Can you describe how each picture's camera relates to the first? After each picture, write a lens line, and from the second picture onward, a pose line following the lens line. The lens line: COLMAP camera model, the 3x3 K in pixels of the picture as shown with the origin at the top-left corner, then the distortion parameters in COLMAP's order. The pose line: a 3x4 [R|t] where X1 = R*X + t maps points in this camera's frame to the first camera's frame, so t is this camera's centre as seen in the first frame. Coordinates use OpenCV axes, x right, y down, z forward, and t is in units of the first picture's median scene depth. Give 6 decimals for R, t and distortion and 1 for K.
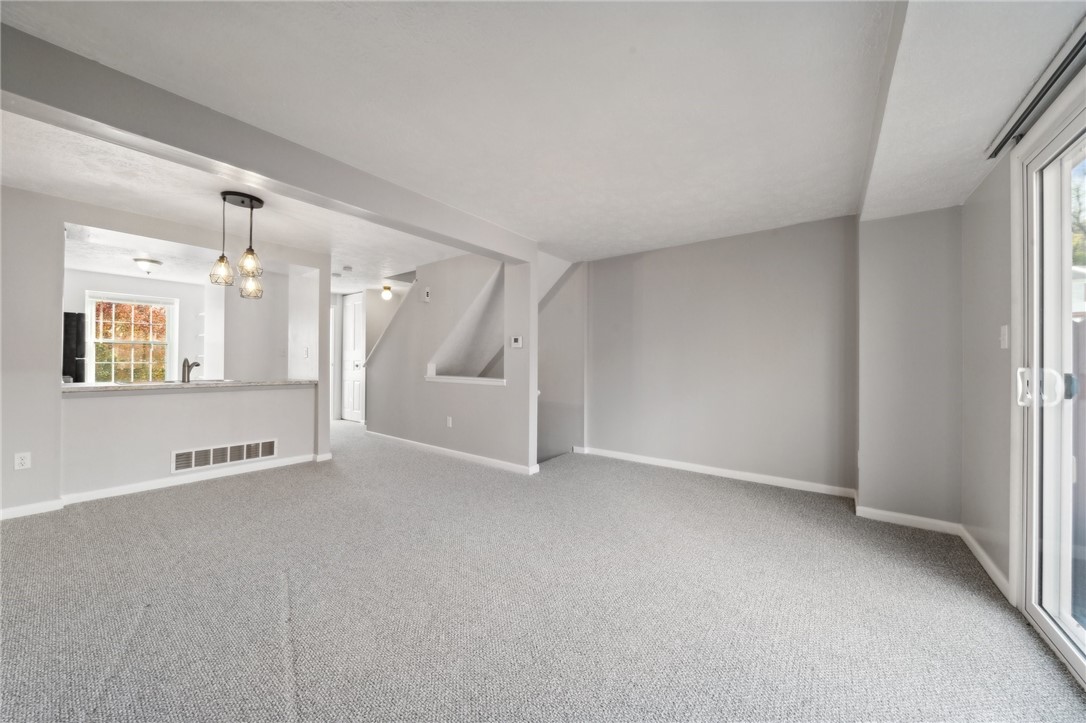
lens RADIAL K [[380.2, 0, 545.0], [0, 380.2, 364.4], [0, 0, 1]] dist [-0.006878, -0.000130]
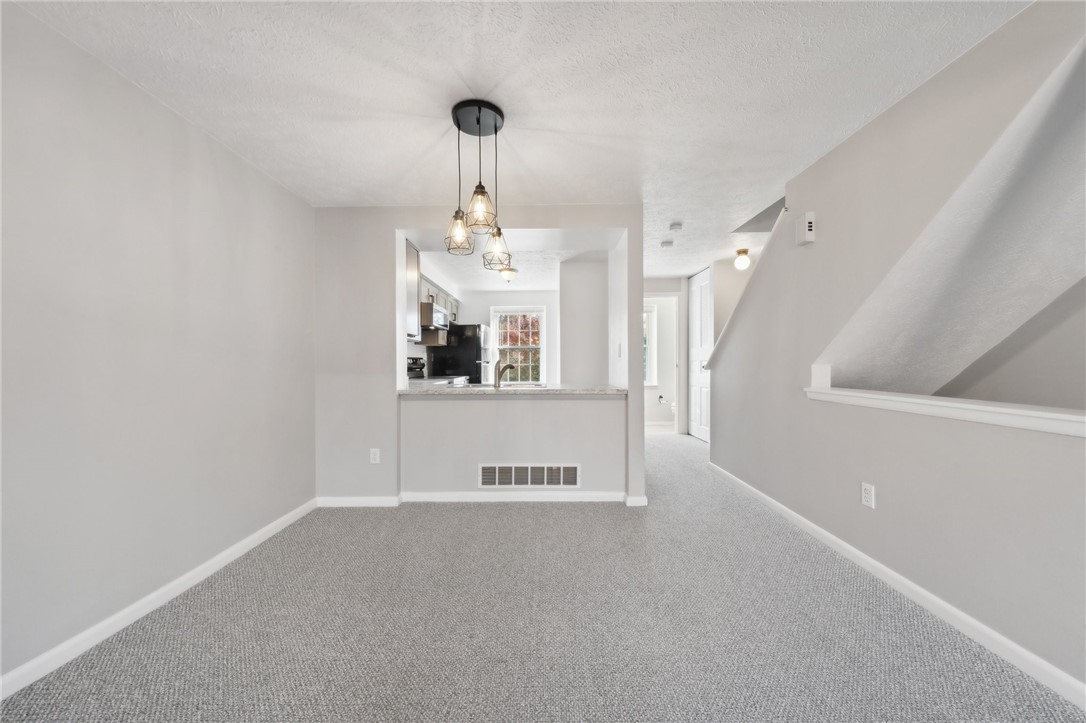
lens RADIAL K [[380.2, 0, 545.0], [0, 380.2, 364.4], [0, 0, 1]] dist [-0.006878, -0.000130]
pose [[0.604215, -0.004260, -0.796810, -0.122574], [0.003928, 0.999989, -0.002367, -0.002207], [0.796811, -0.001700, 0.604226, 0.415595]]
